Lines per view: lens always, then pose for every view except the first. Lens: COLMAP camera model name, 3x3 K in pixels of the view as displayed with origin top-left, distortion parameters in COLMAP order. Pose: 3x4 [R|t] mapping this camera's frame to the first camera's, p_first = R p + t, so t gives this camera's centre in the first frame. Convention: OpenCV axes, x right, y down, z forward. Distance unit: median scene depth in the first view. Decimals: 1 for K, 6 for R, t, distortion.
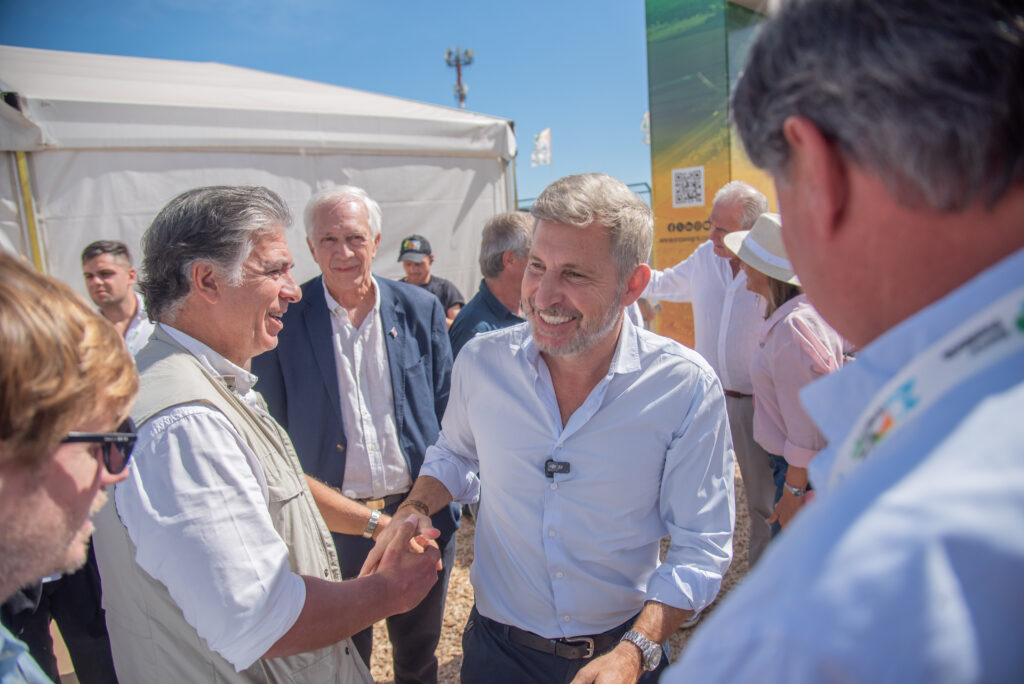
lens RADIAL K [[720.4, 0, 513.7], [0, 720.4, 347.7], [0, 0, 1]] dist [-0.013855, -0.002434]
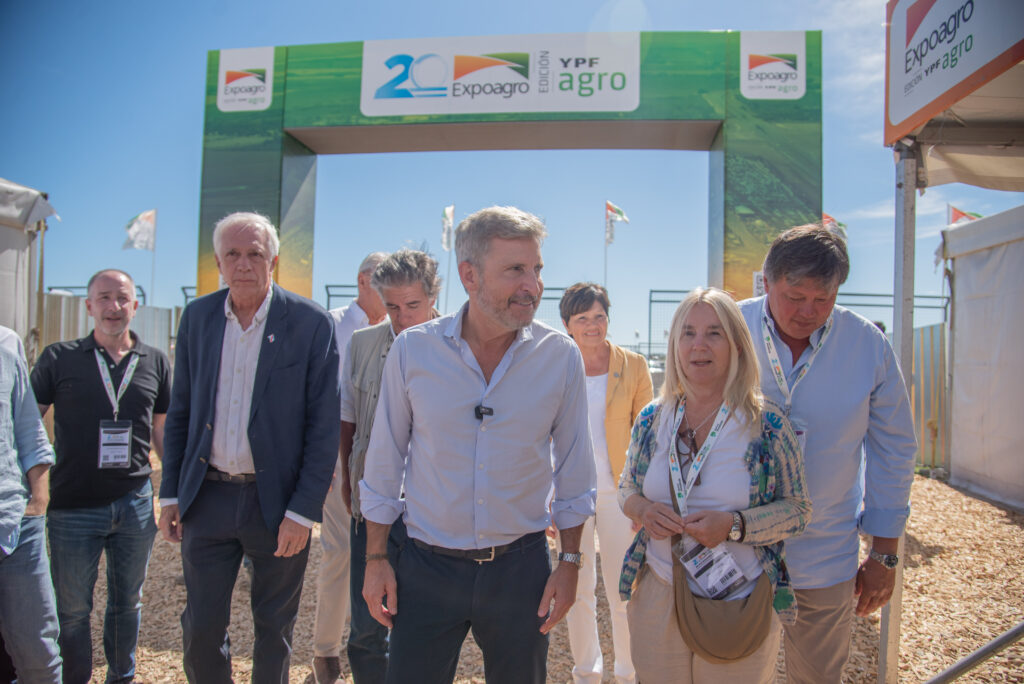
lens RADIAL K [[720.4, 0, 510.0], [0, 720.4, 336.9], [0, 0, 1]] dist [-0.013855, -0.002434]
pose [[0.743584, 0.072202, 0.664733, -0.164521], [0.050882, 0.985160, -0.163924, 0.047309], [-0.666704, 0.155714, 0.728875, -0.029709]]
